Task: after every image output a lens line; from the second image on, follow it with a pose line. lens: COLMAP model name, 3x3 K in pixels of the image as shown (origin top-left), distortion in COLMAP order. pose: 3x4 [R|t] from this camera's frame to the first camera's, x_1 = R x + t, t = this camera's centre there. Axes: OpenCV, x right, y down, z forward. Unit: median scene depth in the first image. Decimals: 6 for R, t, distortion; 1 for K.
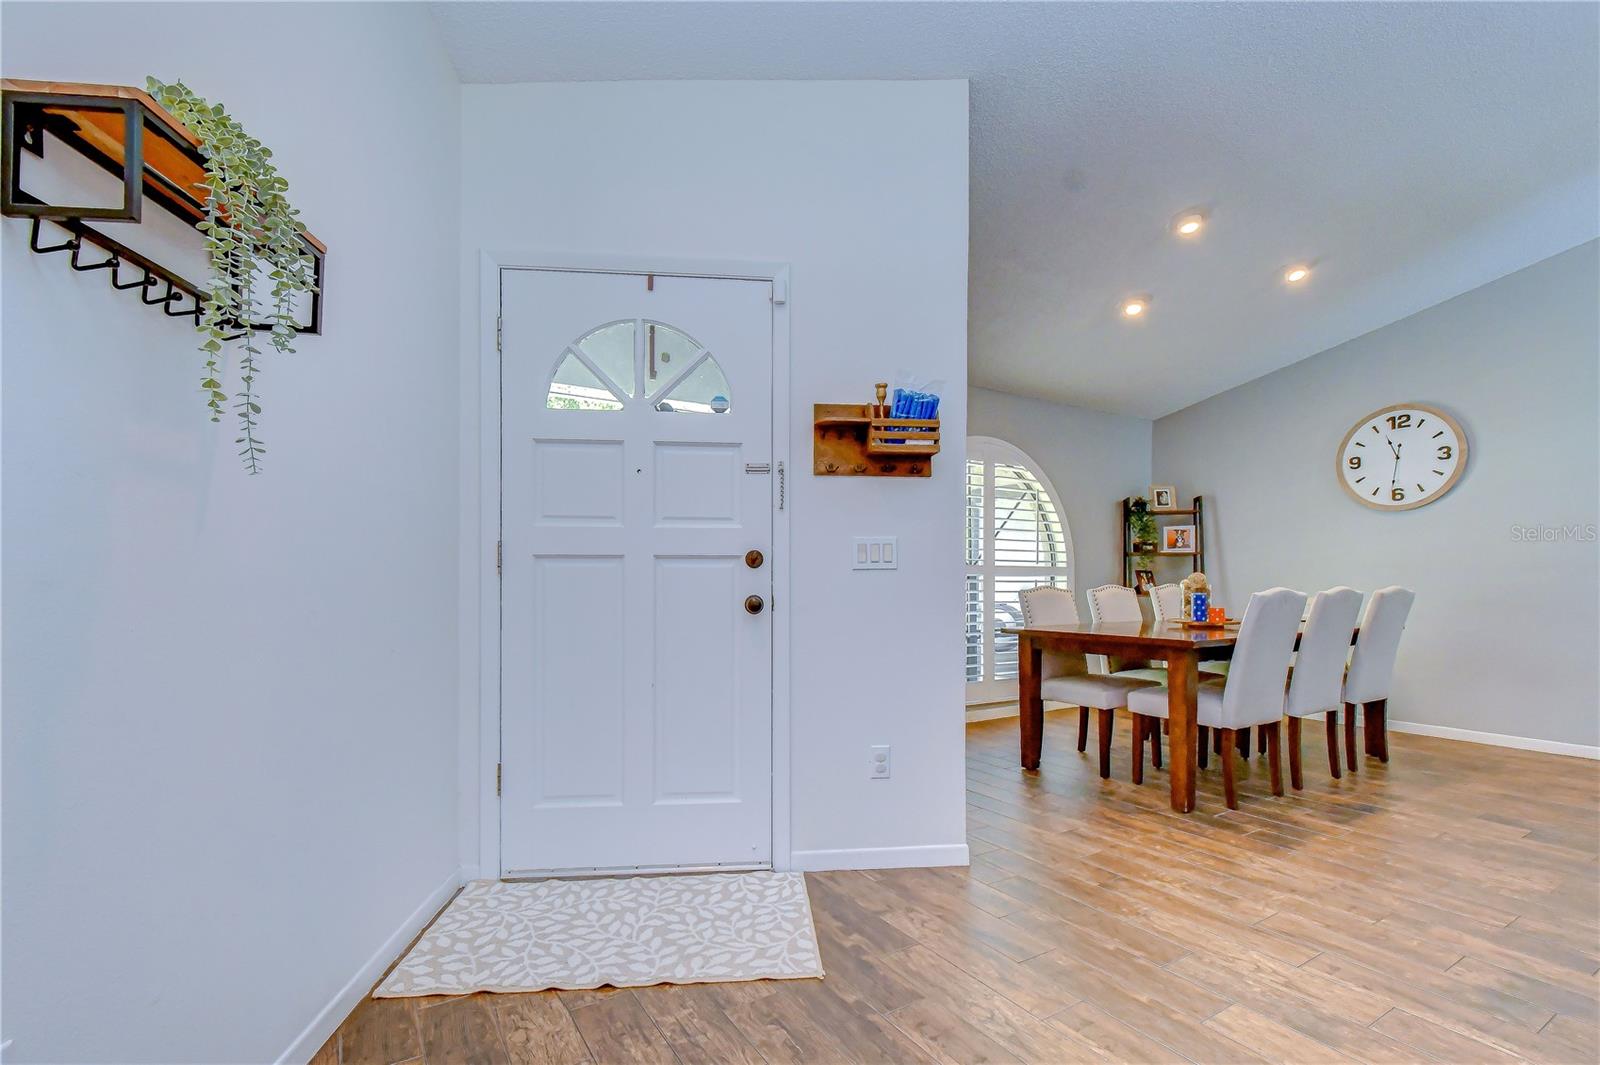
lens RADIAL K [[708.6, 0, 796.0], [0, 708.6, 582.0], [0, 0, 1]] dist [0.000592, -0.006439]
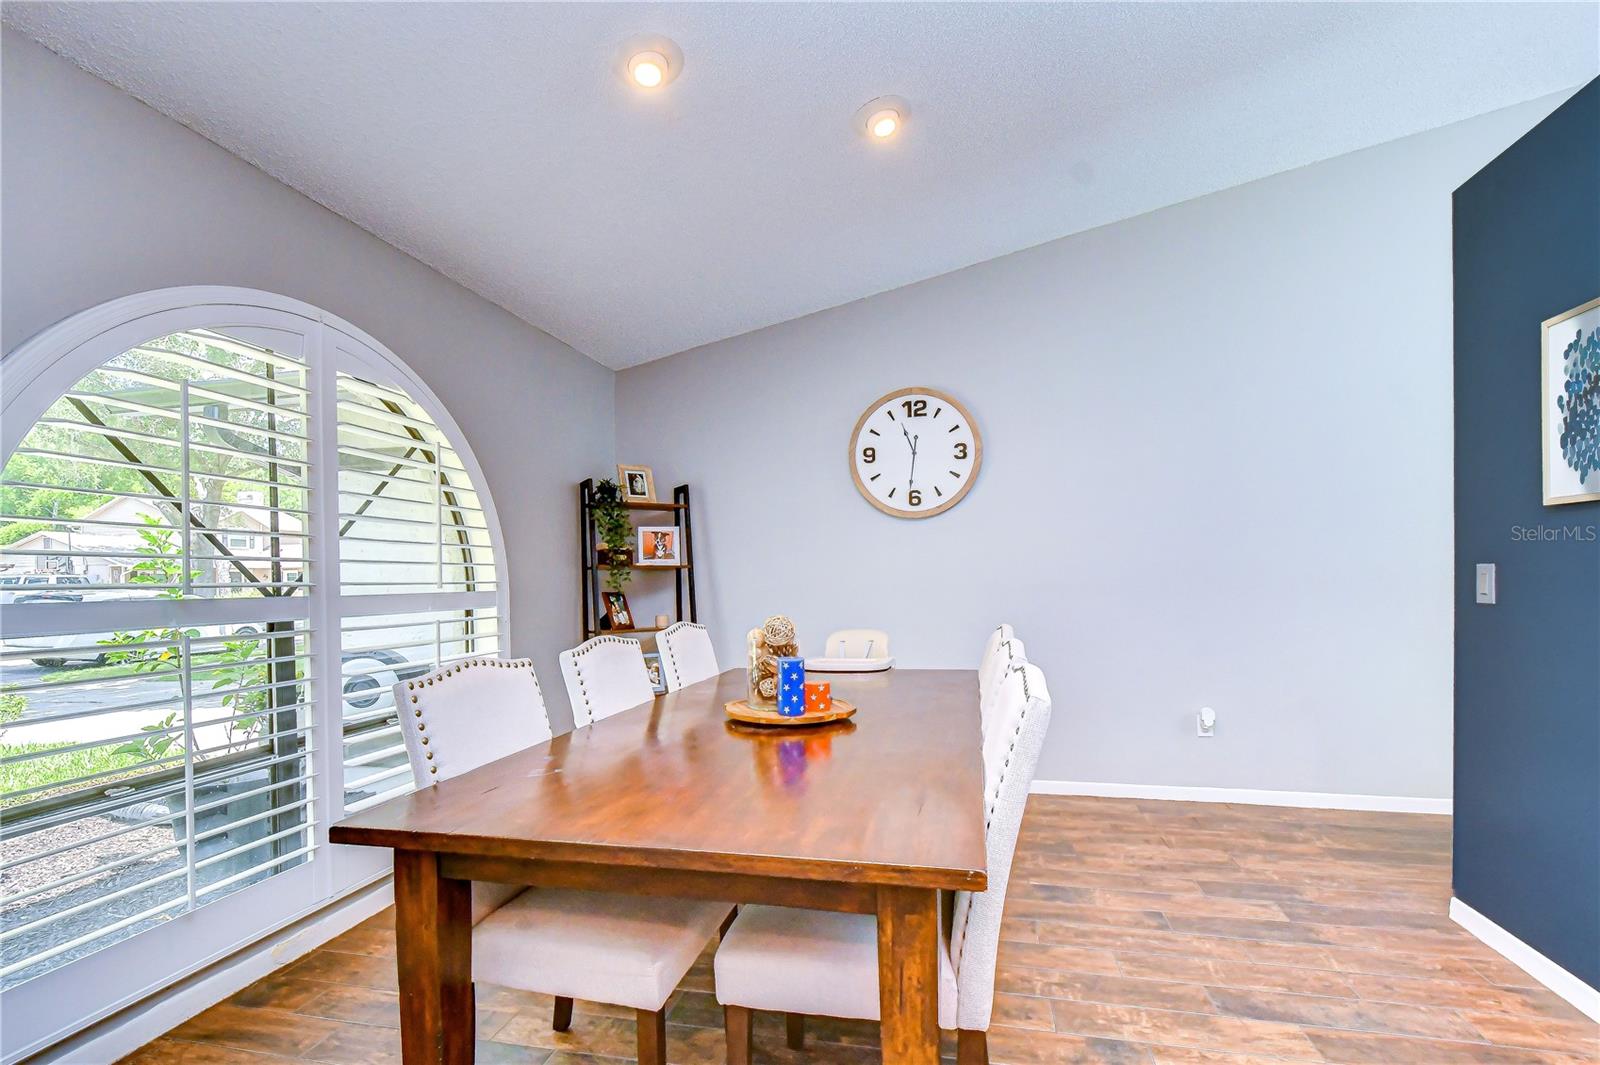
lens RADIAL K [[736.0, 0, 827.3], [0, 736.0, 577.8], [0, 0, 1]] dist [0.014350, -0.000766]
pose [[0.679887, -0.009134, 0.733260, 0.153920], [0.015930, 0.999870, -0.002315, -0.030188], [-0.733144, 0.013255, 0.679944, 0.475076]]
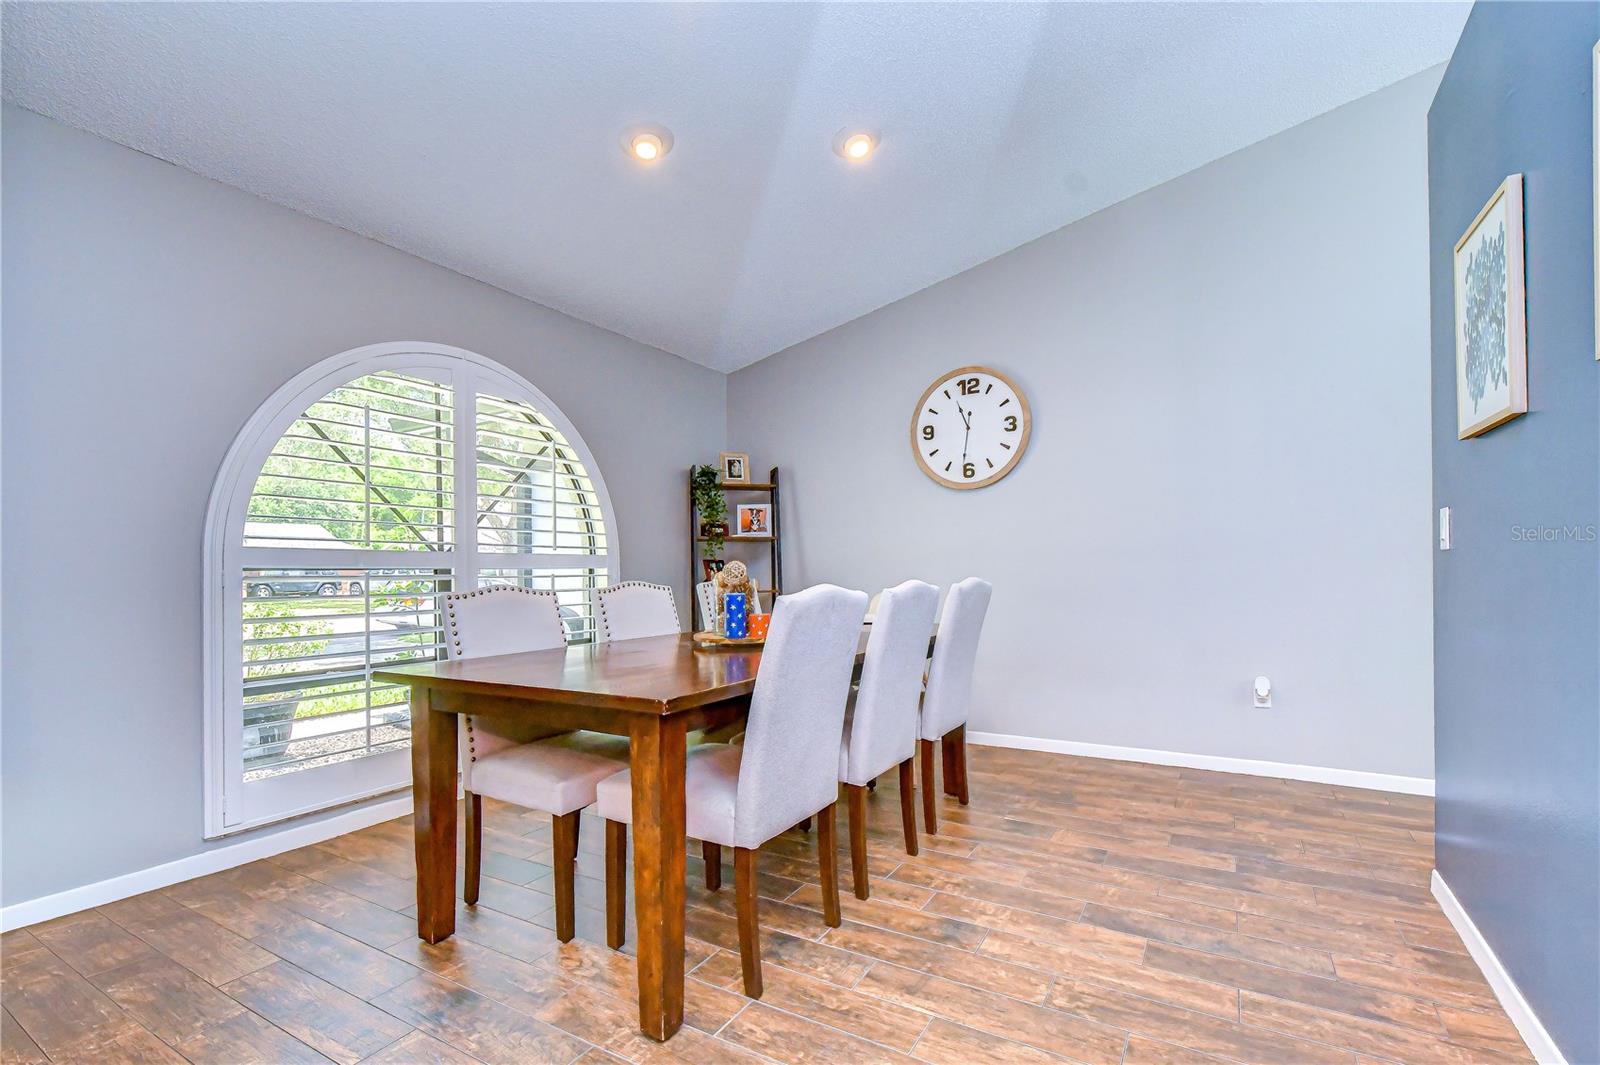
lens RADIAL K [[723.0, 0, 801.4], [0, 723.0, 564.1], [0, 0, 1]] dist [-0.001304, 0.000247]
pose [[0.881994, -0.006282, 0.471218, 0.240801], [0.012665, 0.999866, -0.010376, -0.002238], [-0.471090, 0.015120, 0.881956, 0.301712]]
